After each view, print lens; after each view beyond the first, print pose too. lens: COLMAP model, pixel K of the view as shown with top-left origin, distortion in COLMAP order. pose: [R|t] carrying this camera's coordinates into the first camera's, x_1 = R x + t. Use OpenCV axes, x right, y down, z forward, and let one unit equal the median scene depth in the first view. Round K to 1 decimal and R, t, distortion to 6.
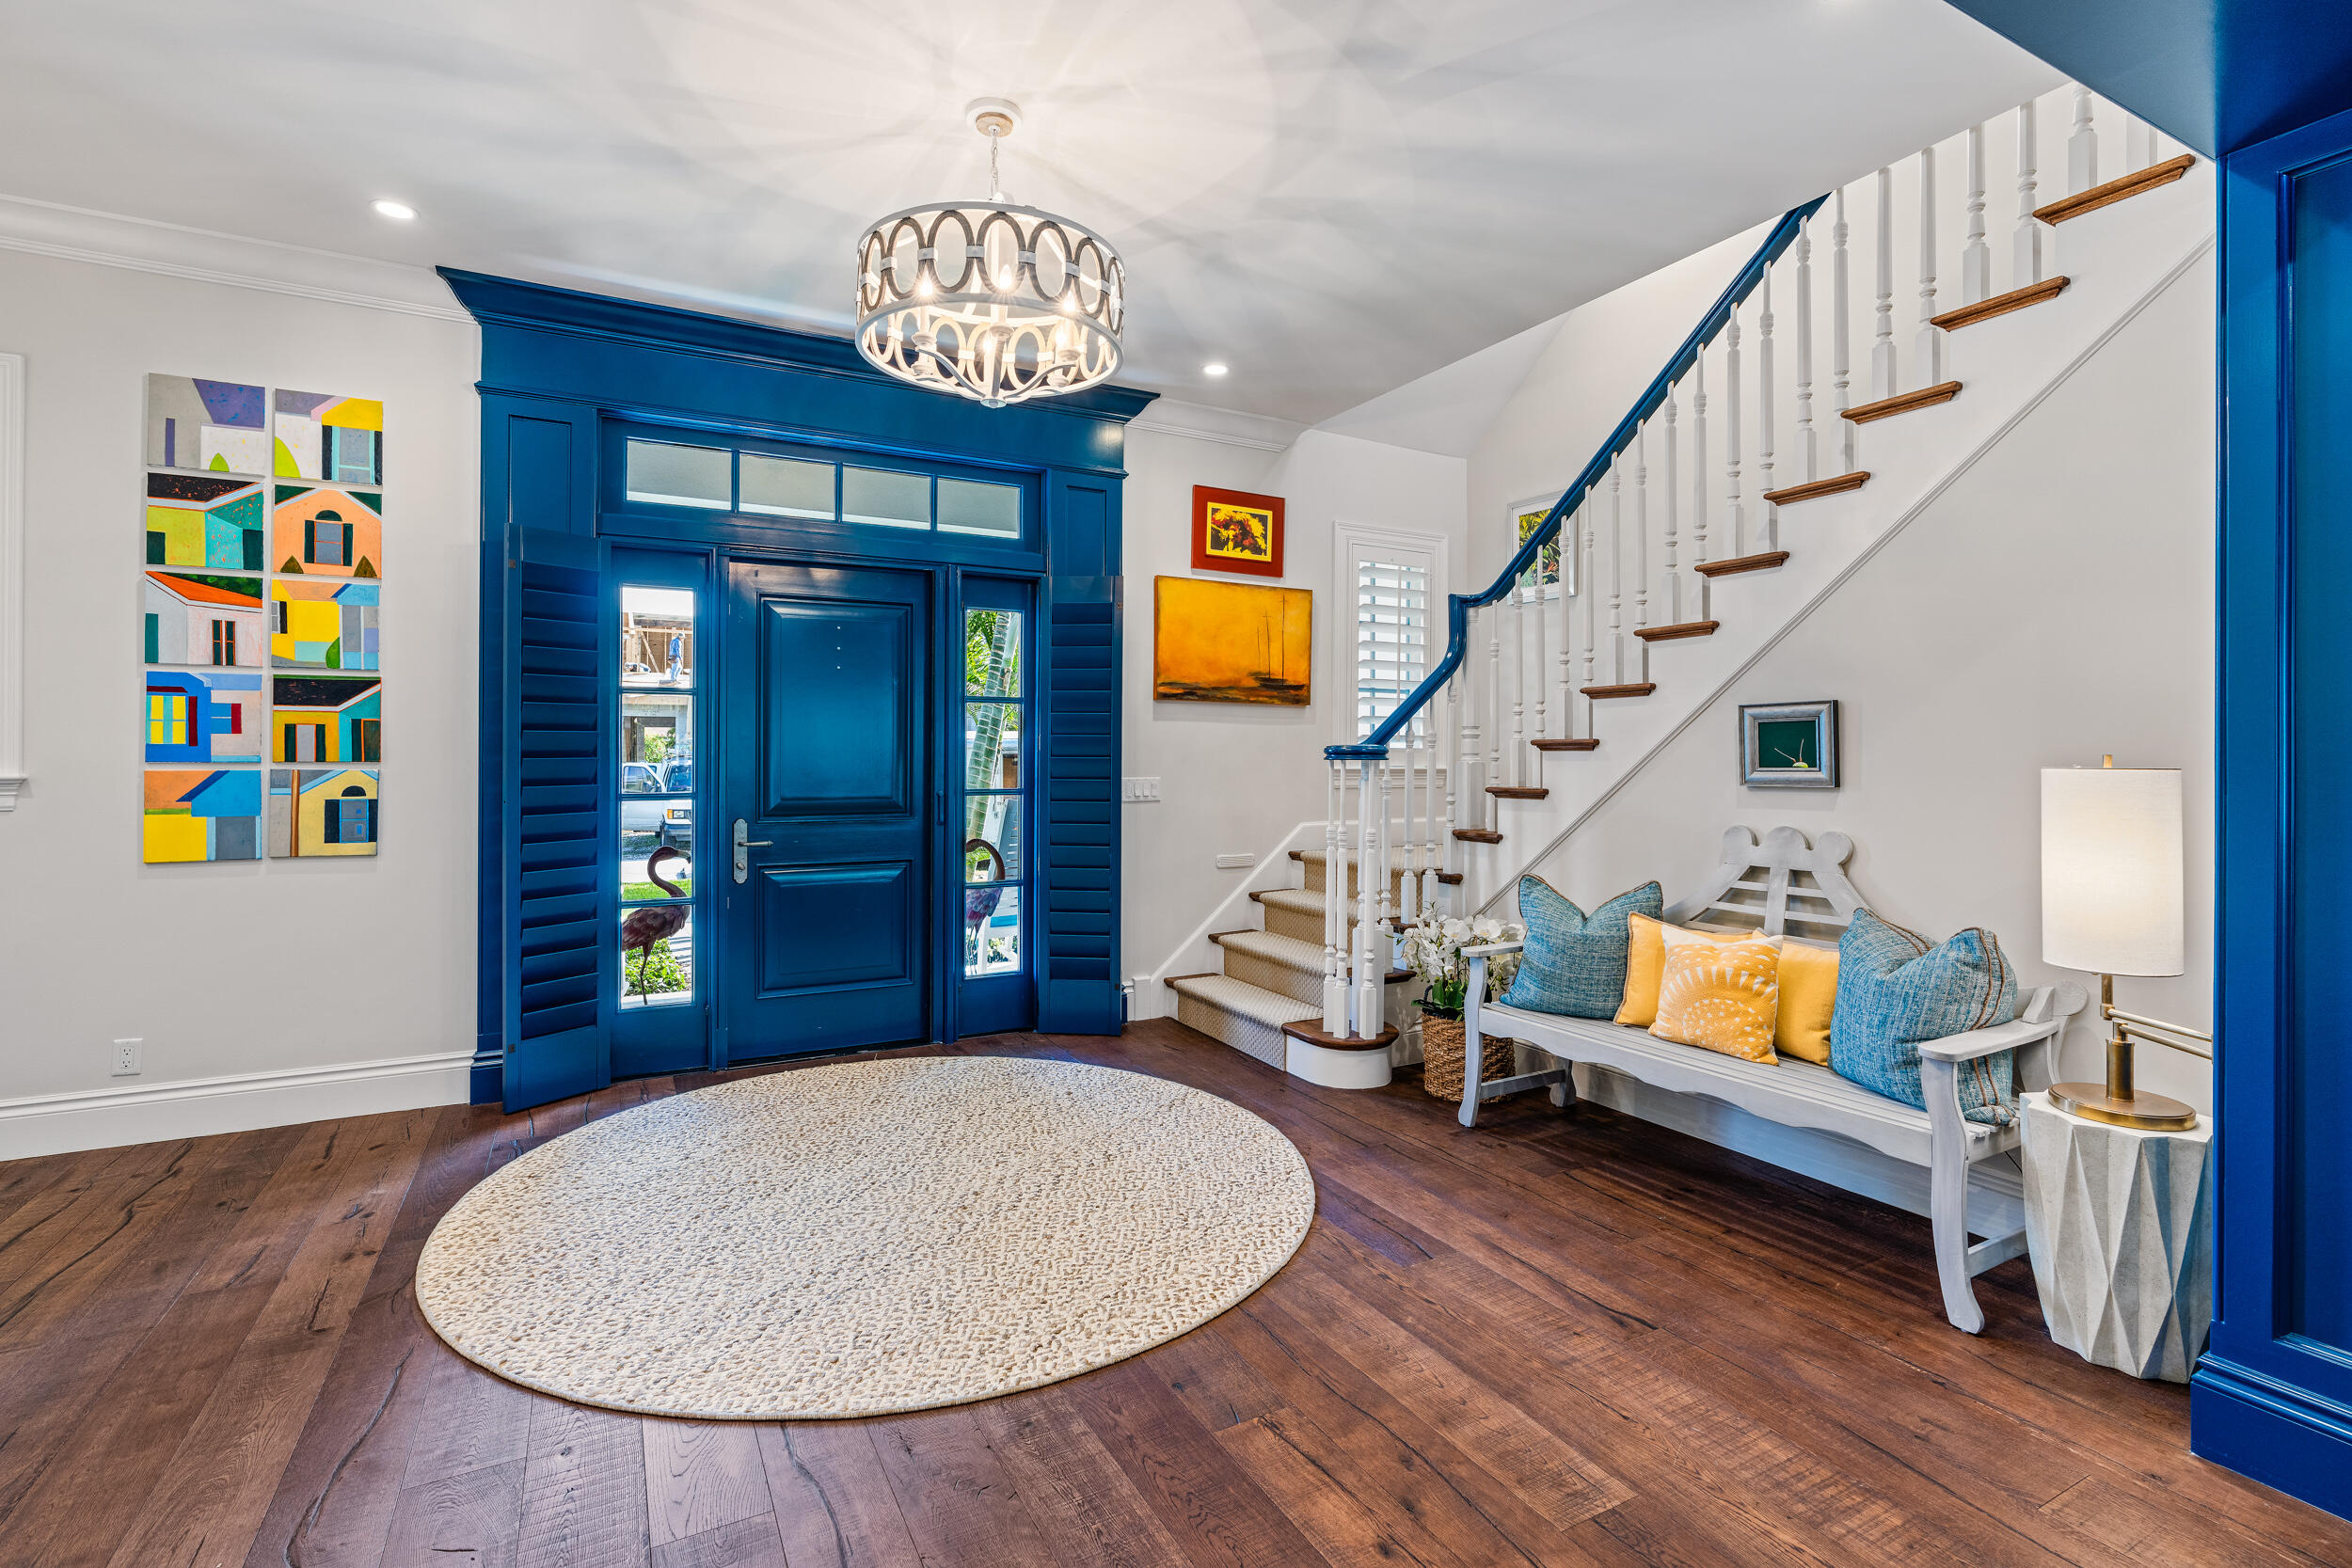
lens RADIAL K [[1064.2, 0, 1171.0], [0, 1064.2, 784.3], [0, 0, 1]] dist [-0.021956, 0.010033]
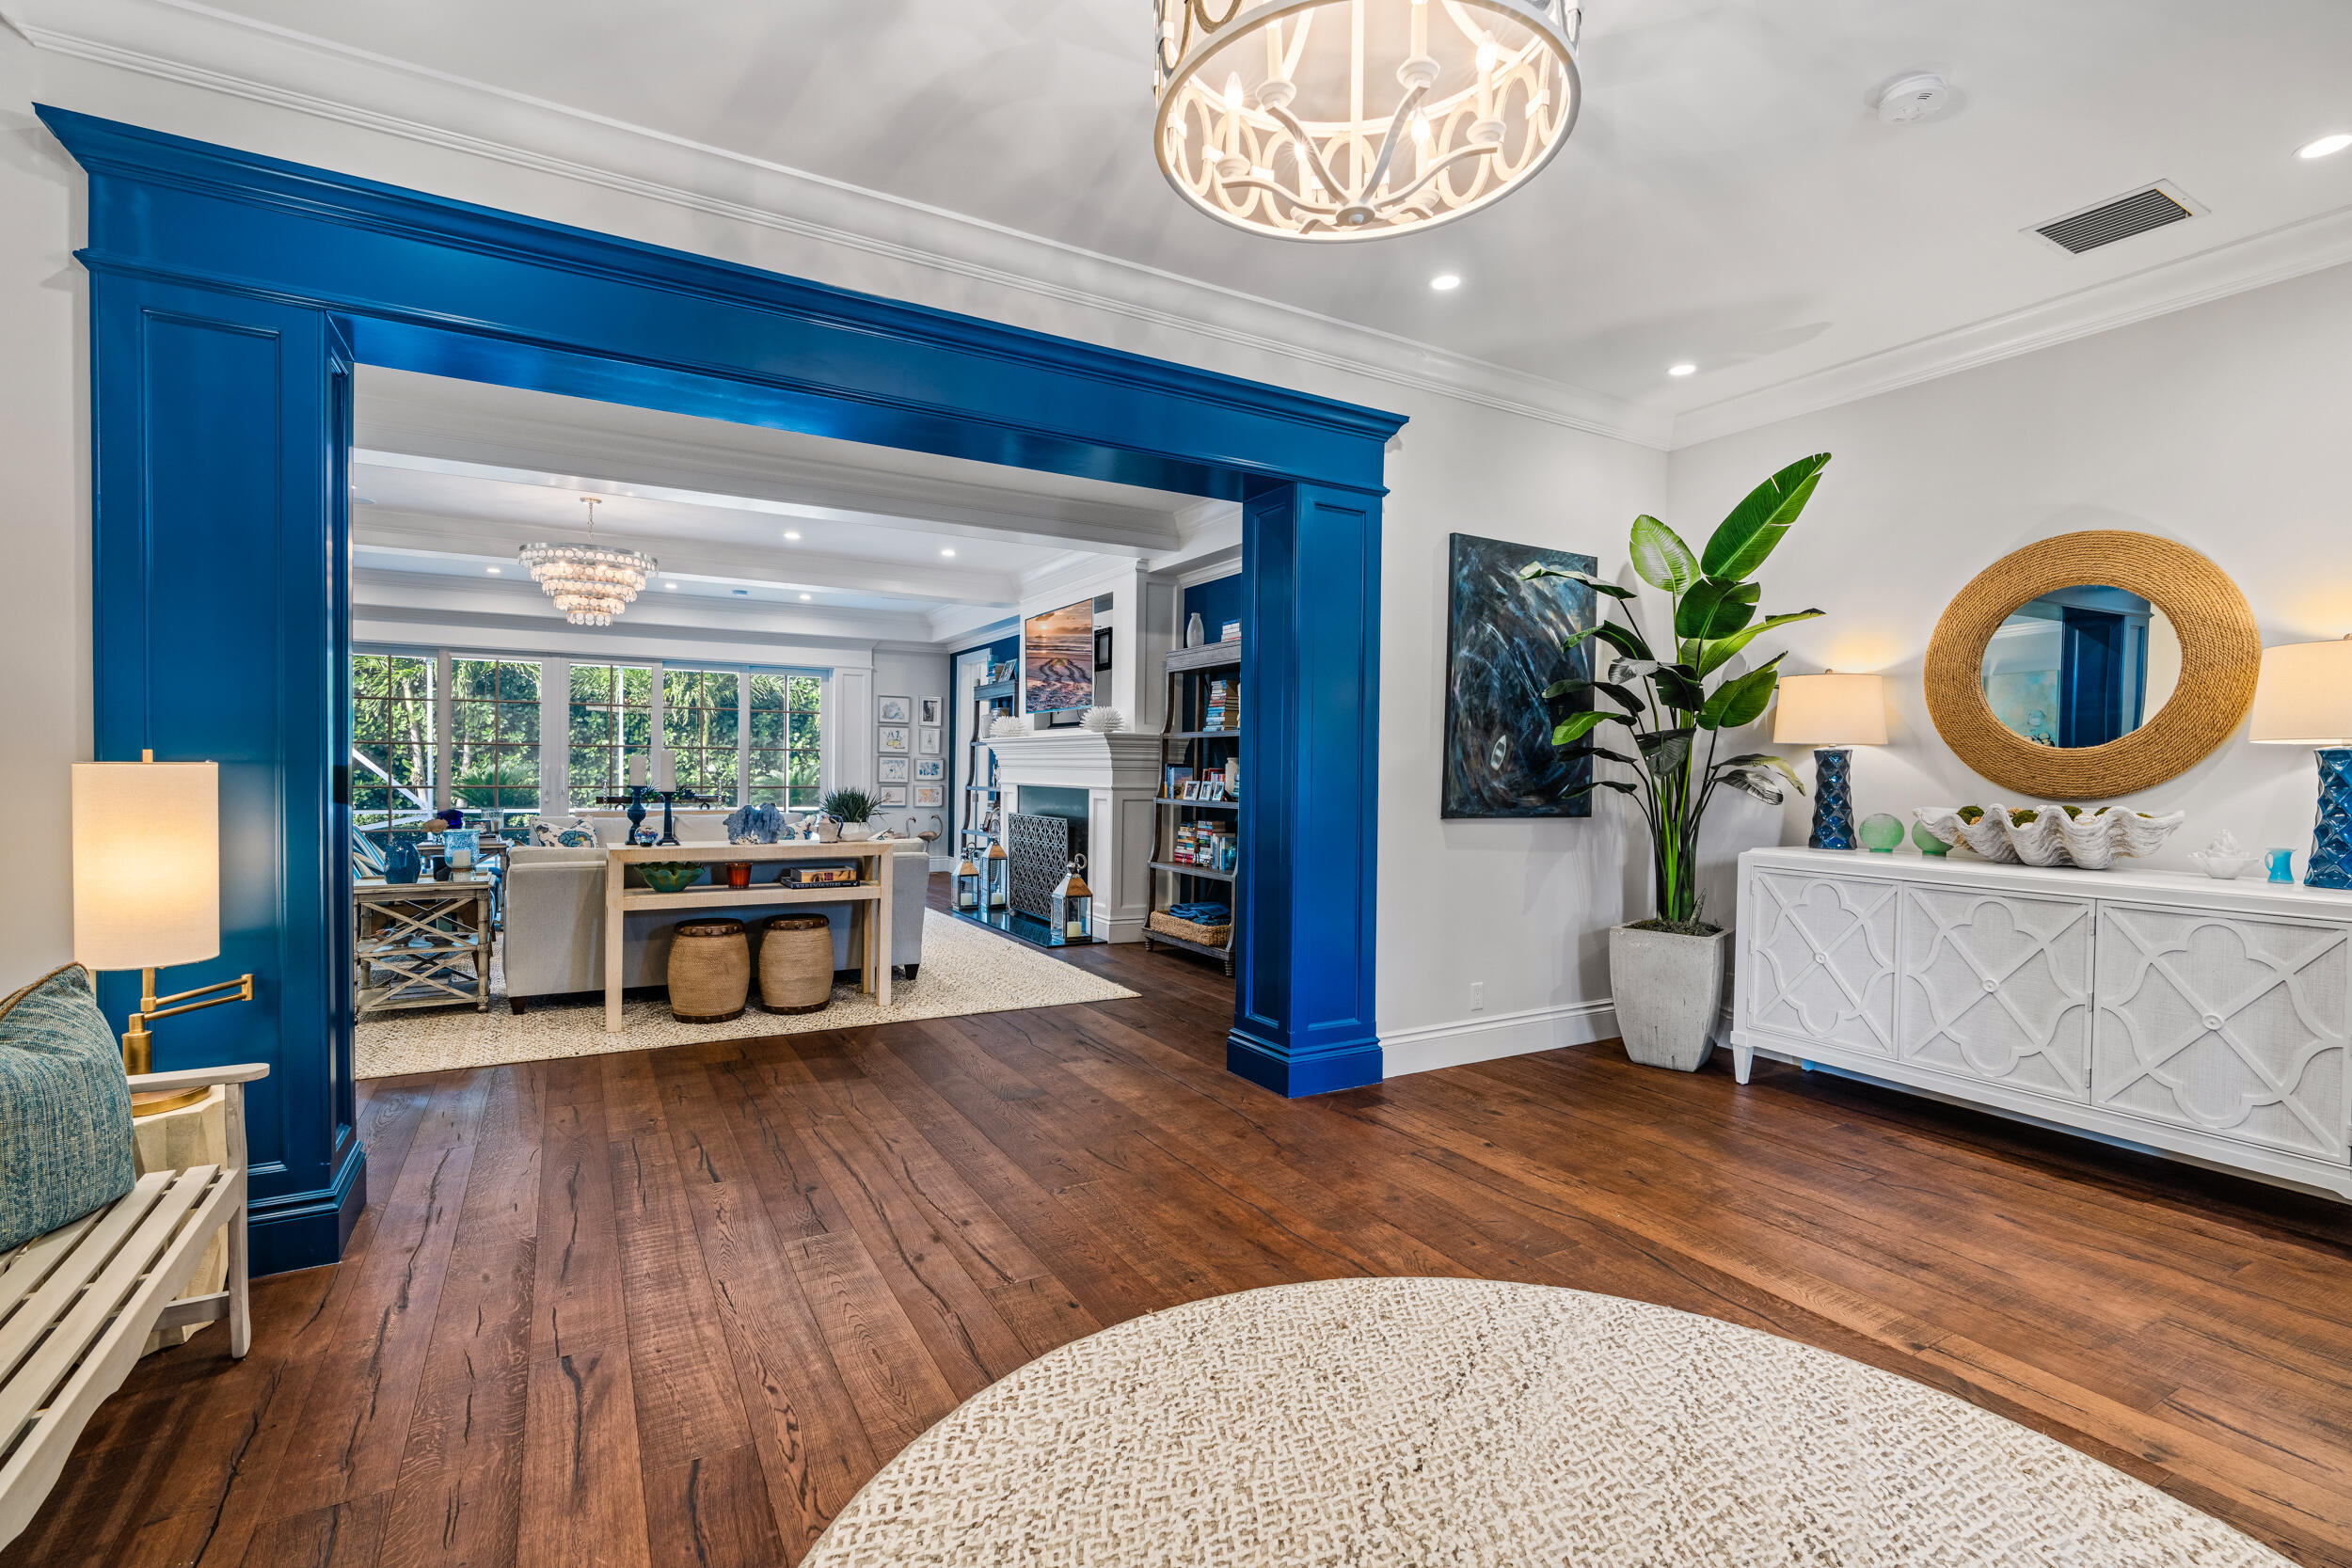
lens RADIAL K [[1064.2, 0, 1171.0], [0, 1064.2, 784.3], [0, 0, 1]] dist [-0.021956, 0.010033]
pose [[-0.999518, -0.013880, -0.027762, -0.051659], [-0.015006, 0.999055, 0.040782, -0.047981], [0.027170, 0.041179, -0.998782, 1.846567]]
